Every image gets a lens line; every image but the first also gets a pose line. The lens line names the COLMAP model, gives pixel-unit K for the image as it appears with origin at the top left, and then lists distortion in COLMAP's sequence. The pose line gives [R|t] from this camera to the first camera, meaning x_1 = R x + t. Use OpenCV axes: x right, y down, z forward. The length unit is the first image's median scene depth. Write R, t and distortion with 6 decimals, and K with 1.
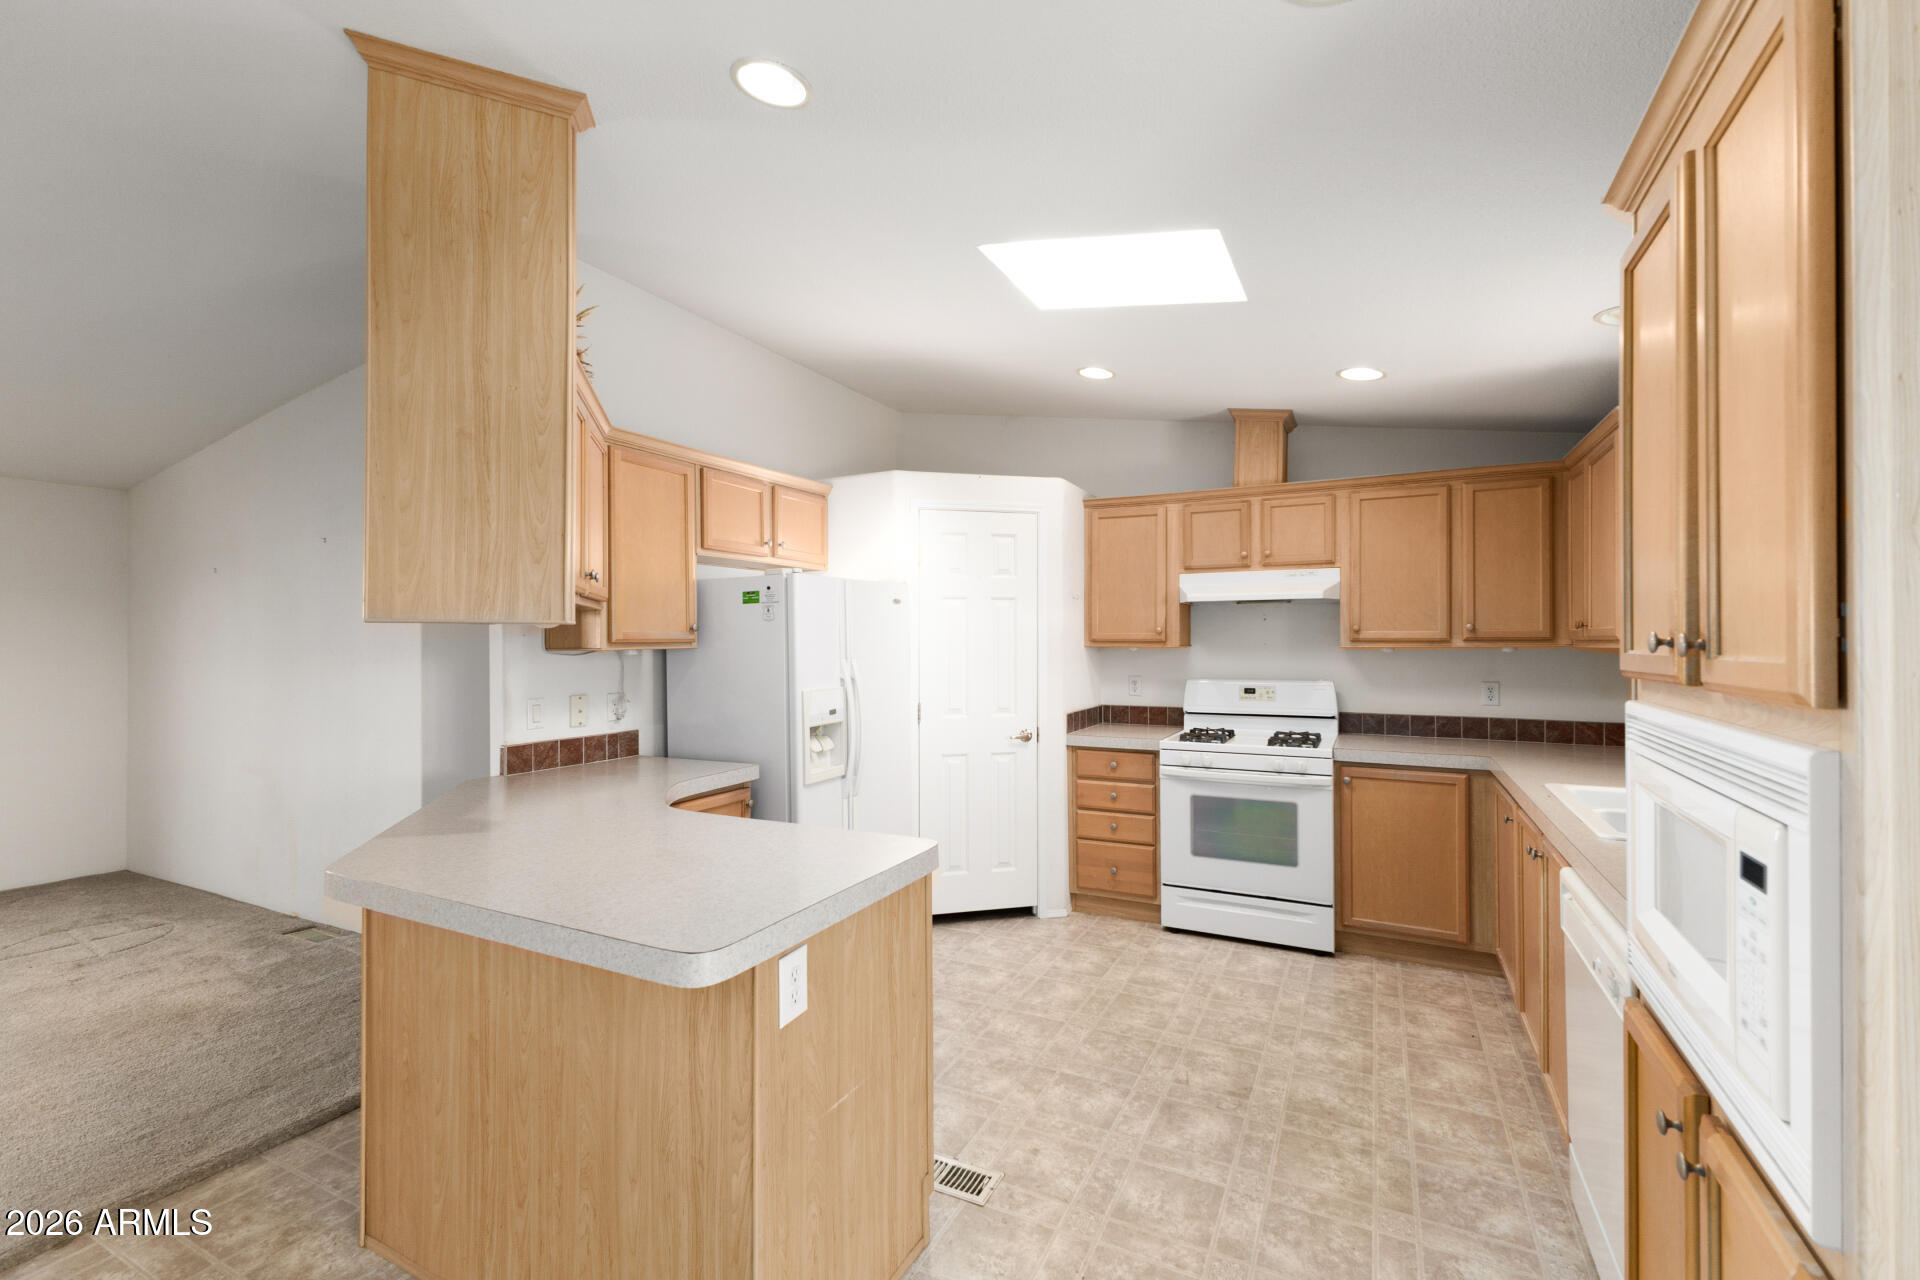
lens RADIAL K [[829.5, 0, 963.0], [0, 829.5, 644.6], [0, 0, 1]] dist [0.017616, -0.006705]
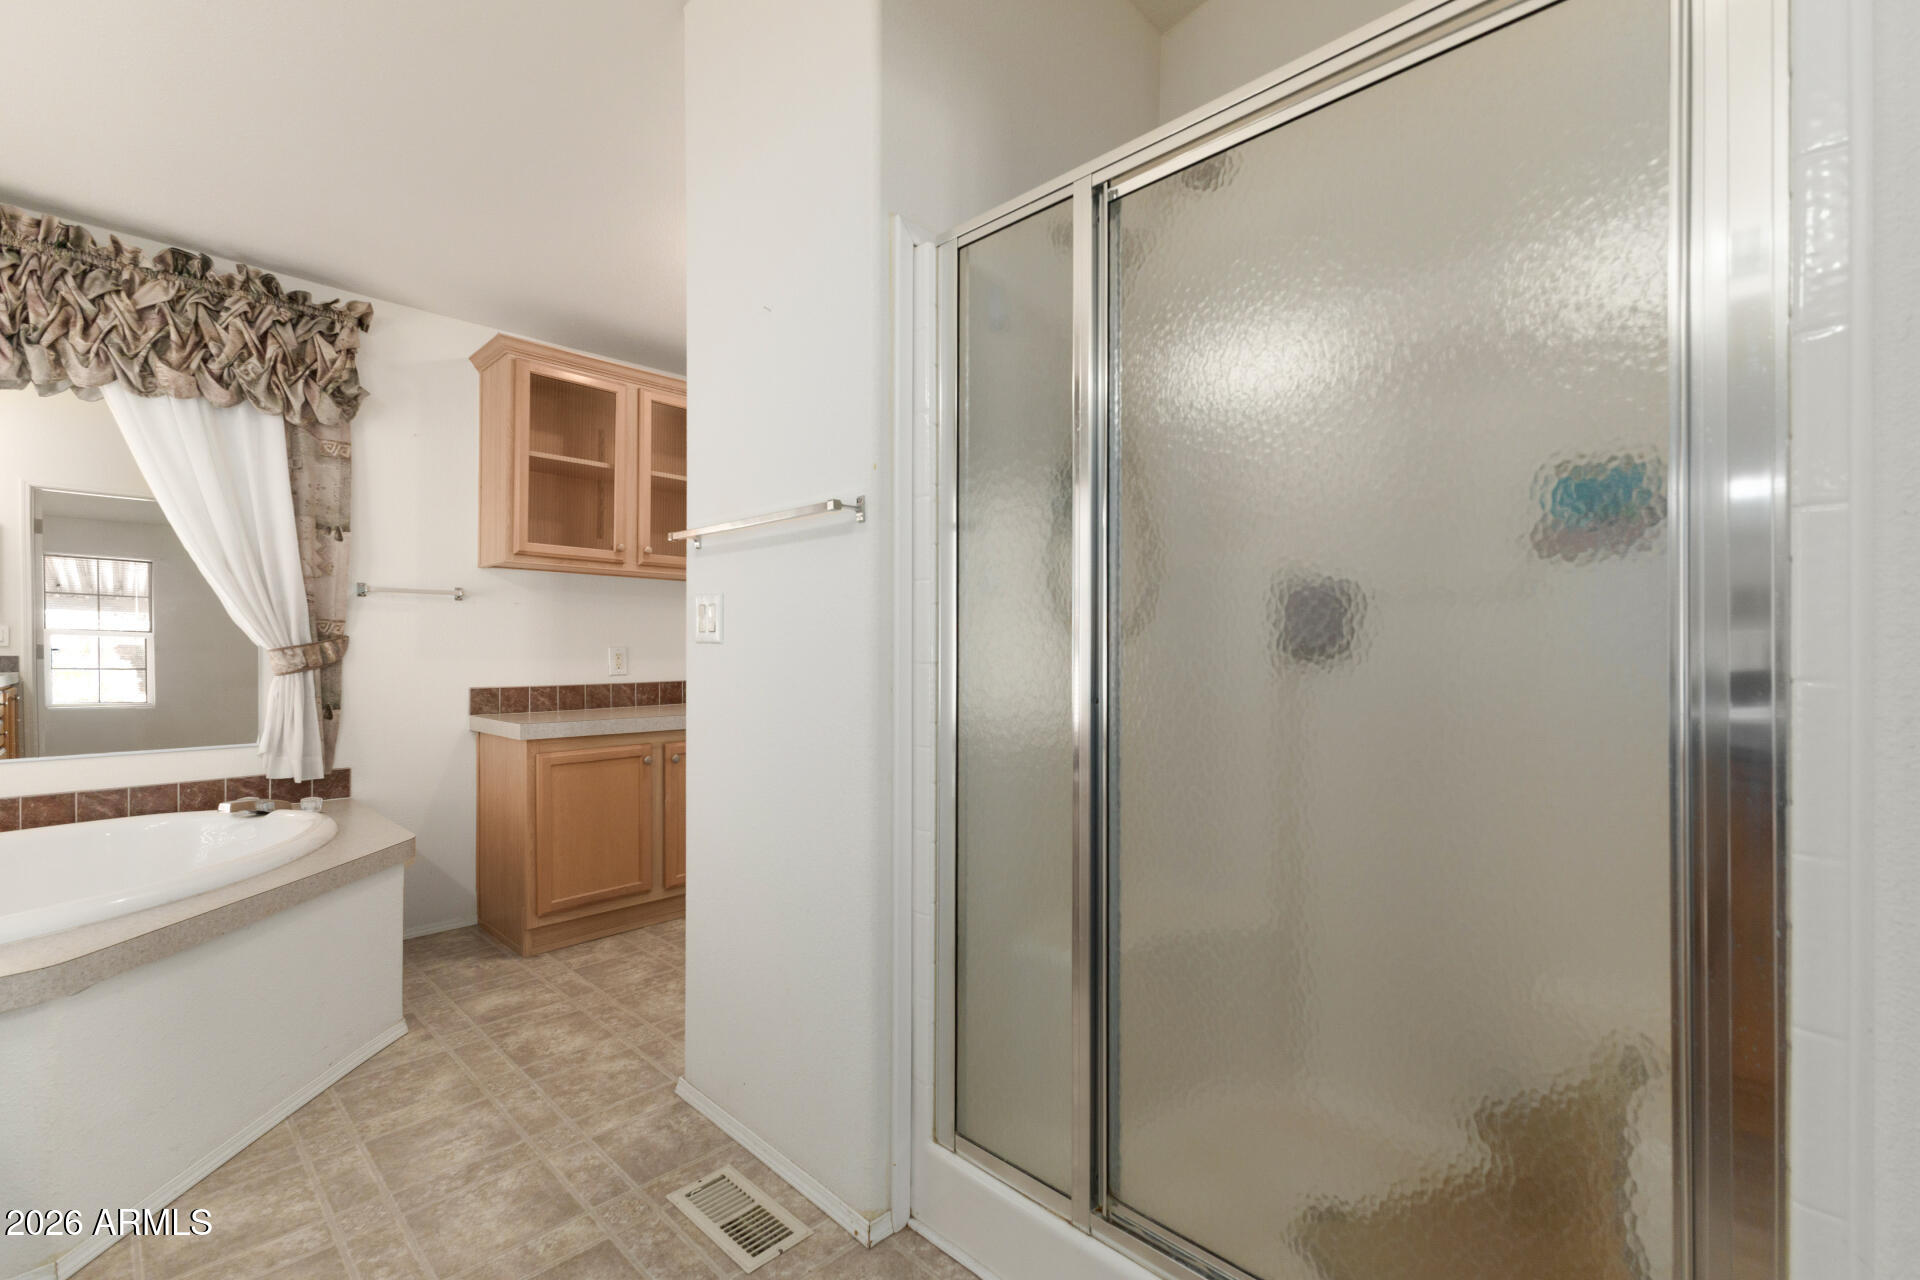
lens RADIAL K [[829.5, 0, 965.9], [0, 829.5, 644.0], [0, 0, 1]] dist [0.017616, -0.006705]
pose [[-0.956824, -0.003592, 0.290646, -0.129844], [-0.005631, 0.999965, -0.006179, 0.091578], [-0.290614, -0.007549, -0.956811, 1.323041]]
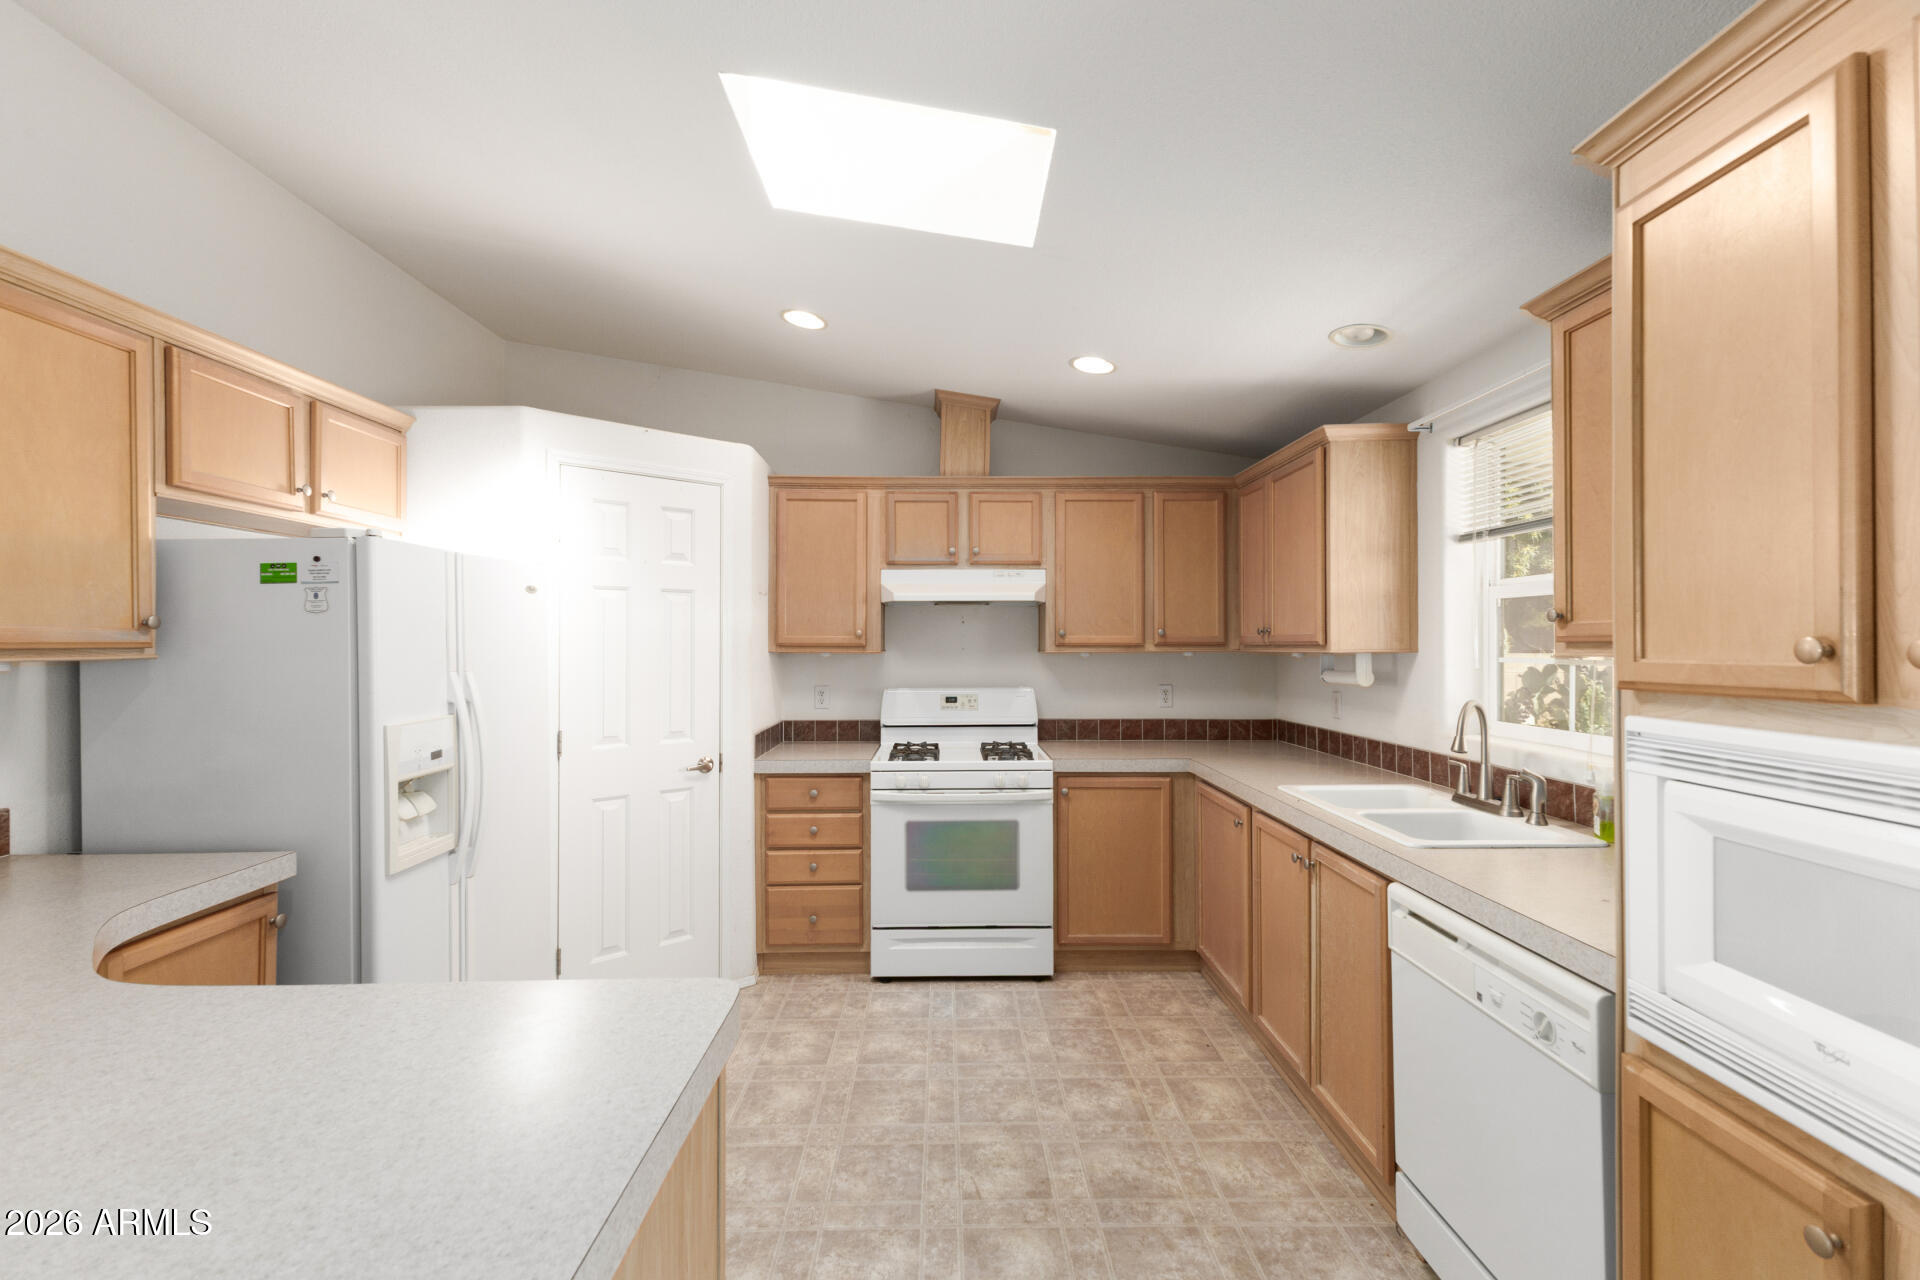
lens RADIAL K [[829.5, 0, 956.1], [0, 829.5, 640.5], [0, 0, 1]] dist [0.017616, -0.006705]
pose [[0.885079, 0.002861, 0.465432, -0.094787], [0.001148, 0.999965, -0.008330, -0.002438], [-0.465439, 0.007907, 0.885044, 0.217894]]
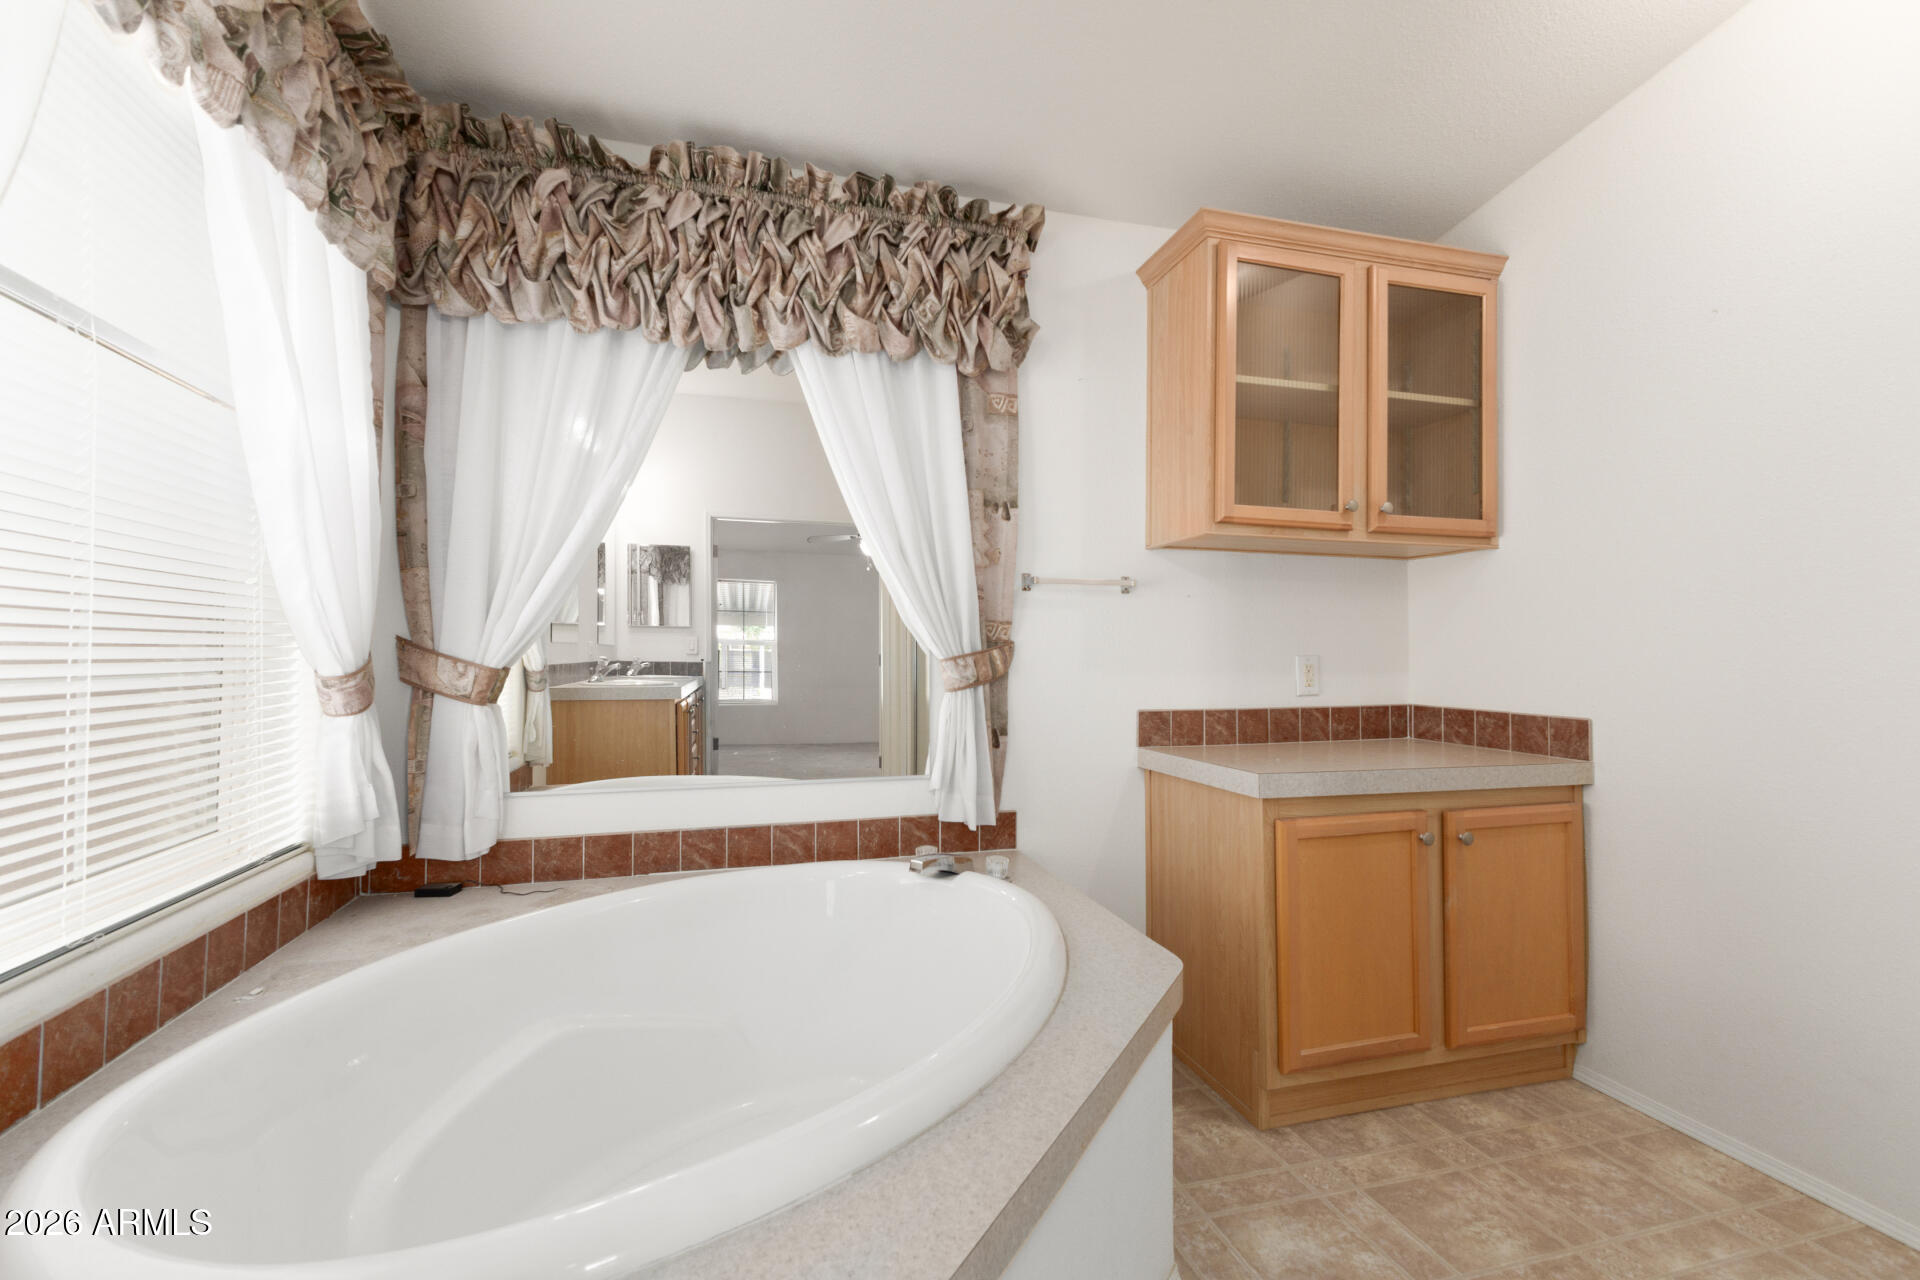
lens RADIAL K [[829.5, 0, 967.1], [0, 829.5, 633.8], [0, 0, 1]] dist [0.017616, -0.006705]
pose [[-0.681815, 0.013212, 0.731405, 0.205728], [-0.005942, 0.999704, -0.023599, 0.091460], [-0.731500, -0.020436, -0.681535, 1.191842]]
